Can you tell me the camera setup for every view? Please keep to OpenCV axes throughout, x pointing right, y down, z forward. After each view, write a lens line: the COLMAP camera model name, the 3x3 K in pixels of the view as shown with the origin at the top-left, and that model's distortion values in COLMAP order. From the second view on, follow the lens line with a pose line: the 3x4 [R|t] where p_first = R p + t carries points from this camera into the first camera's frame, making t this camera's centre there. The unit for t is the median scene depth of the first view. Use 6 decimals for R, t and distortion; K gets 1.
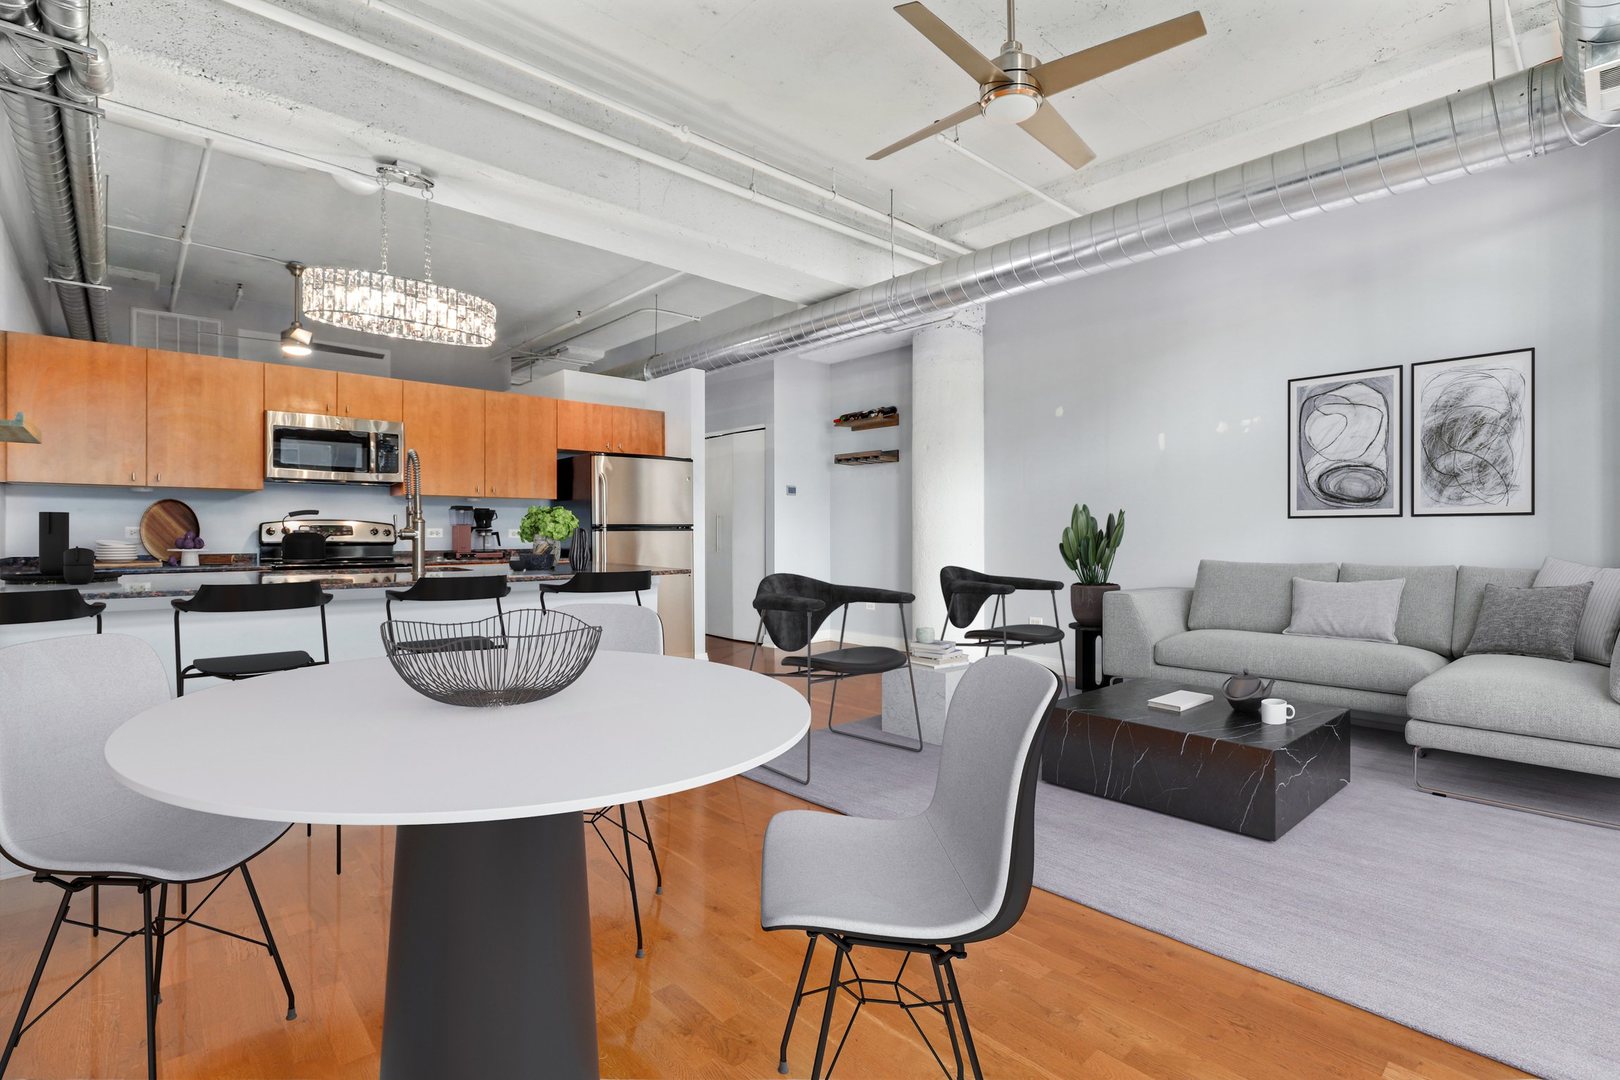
lens RADIAL K [[749.2, 0, 815.9], [0, 749.2, 532.9], [0, 0, 1]] dist [-0.000492, 0.001297]
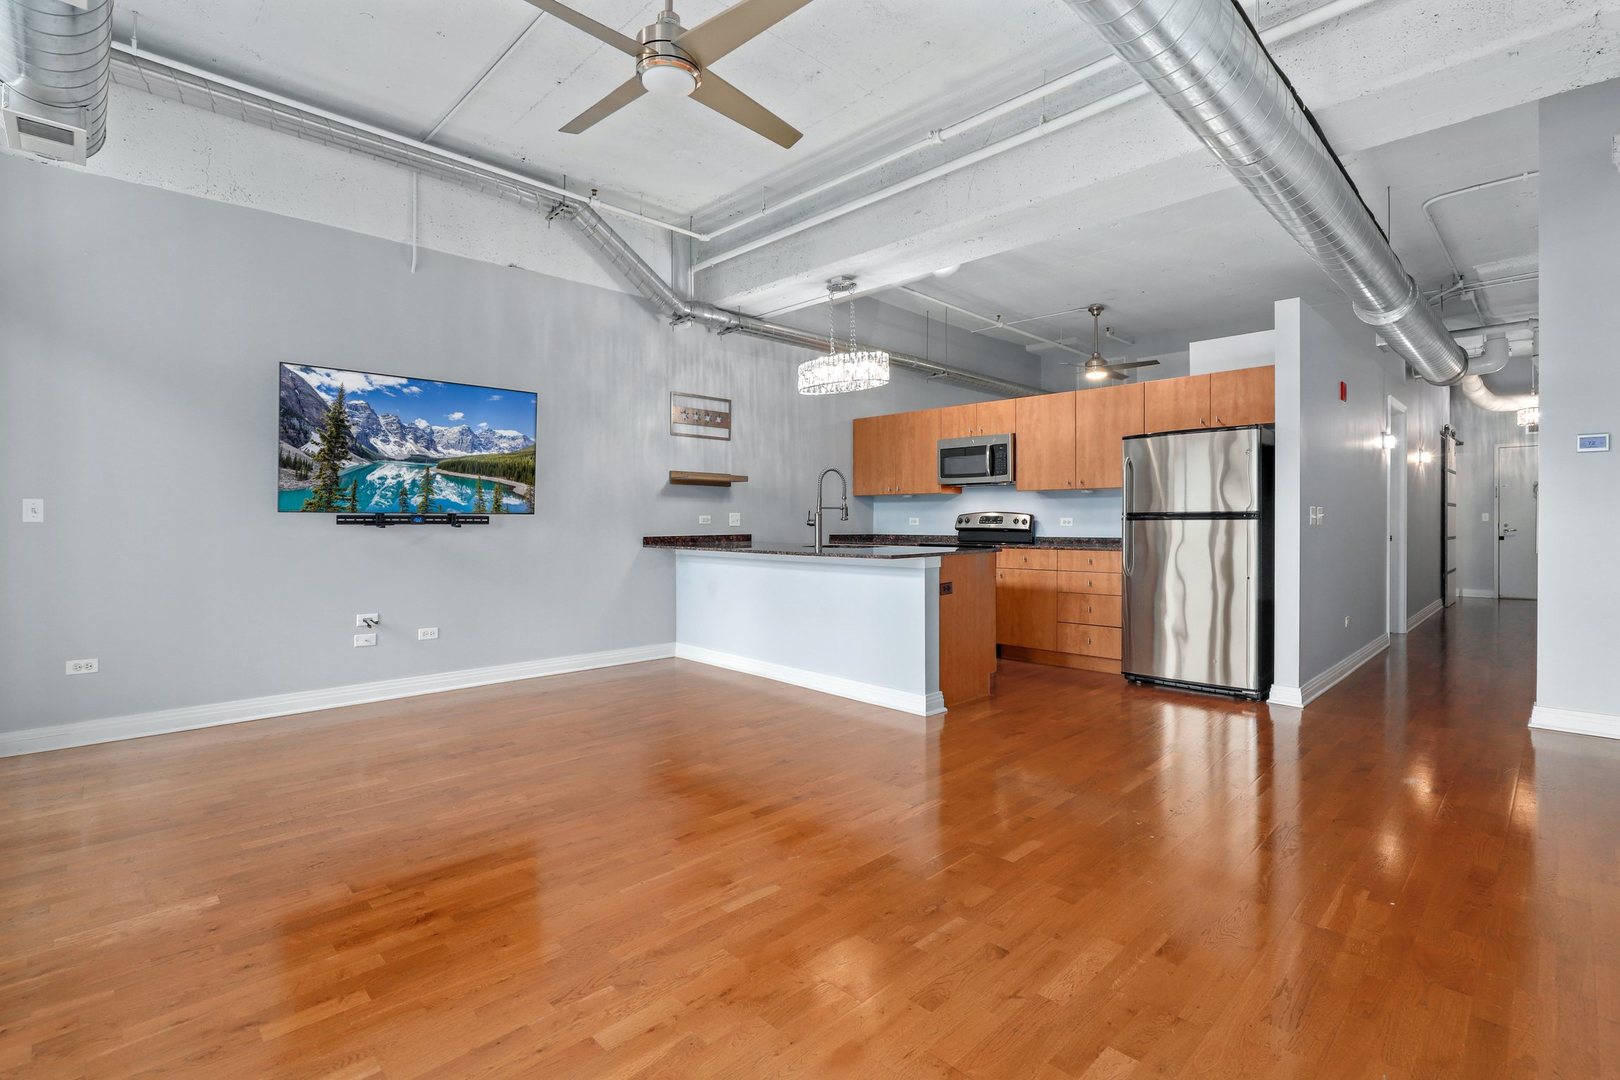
lens RADIAL K [[749.2, 0, 831.3], [0, 749.2, 523.0], [0, 0, 1]] dist [-0.000492, 0.001297]
pose [[0.054735, 0.011208, -0.998438, 0.672761], [0.003282, 0.999930, 0.011405, -0.013524], [0.998496, -0.003901, 0.054694, 0.633682]]
